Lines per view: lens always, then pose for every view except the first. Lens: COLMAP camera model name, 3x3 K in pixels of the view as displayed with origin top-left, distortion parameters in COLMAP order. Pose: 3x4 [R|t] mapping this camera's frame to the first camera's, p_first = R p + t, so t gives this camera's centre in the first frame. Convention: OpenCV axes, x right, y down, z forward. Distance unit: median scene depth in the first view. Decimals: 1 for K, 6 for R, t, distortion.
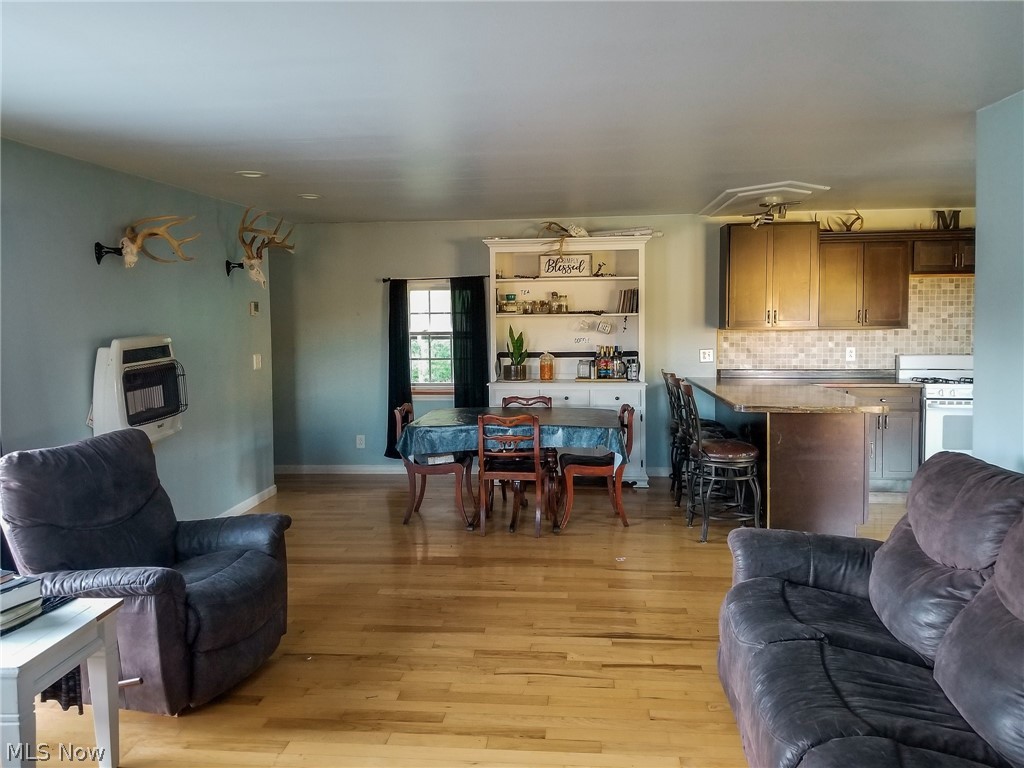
lens RADIAL K [[829.9, 0, 484.6], [0, 829.9, 367.1], [0, 0, 1]] dist [0.065788, -0.092908]
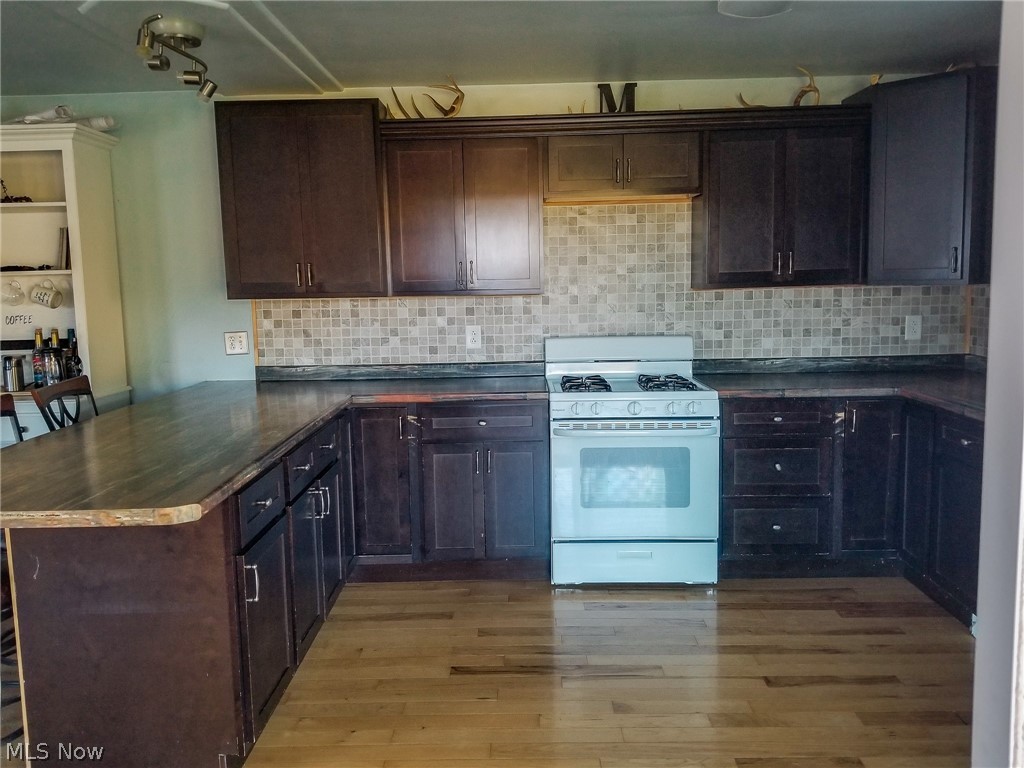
lens RADIAL K [[829.9, 0, 504.9], [0, 829.9, 377.8], [0, 0, 1]] dist [0.065788, -0.092908]
pose [[0.995536, -0.023542, 0.091404, 0.408720], [0.018206, 0.998105, 0.058777, -0.021047], [-0.092615, -0.056851, 0.994078, 0.416736]]
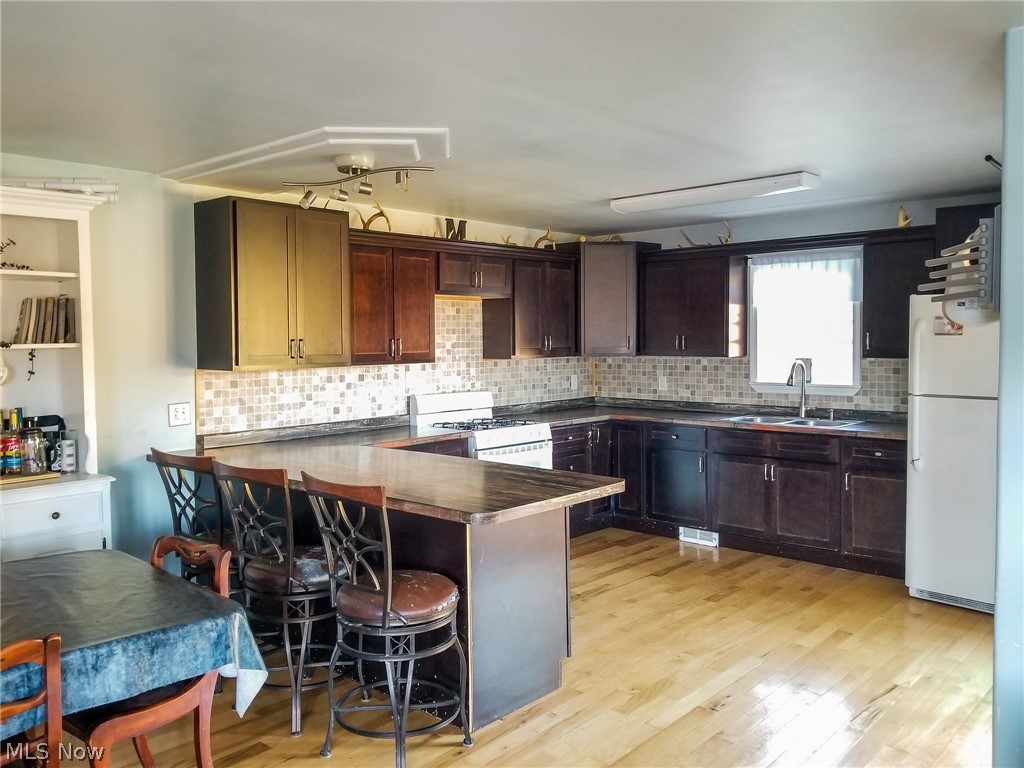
lens RADIAL K [[829.9, 0, 517.8], [0, 829.9, 360.1], [0, 0, 1]] dist [0.065788, -0.092908]
pose [[0.583964, -0.019328, 0.811549, -0.080223], [0.058681, 0.998106, -0.018454, -0.027972], [-0.809656, 0.058399, 0.583992, 0.462963]]
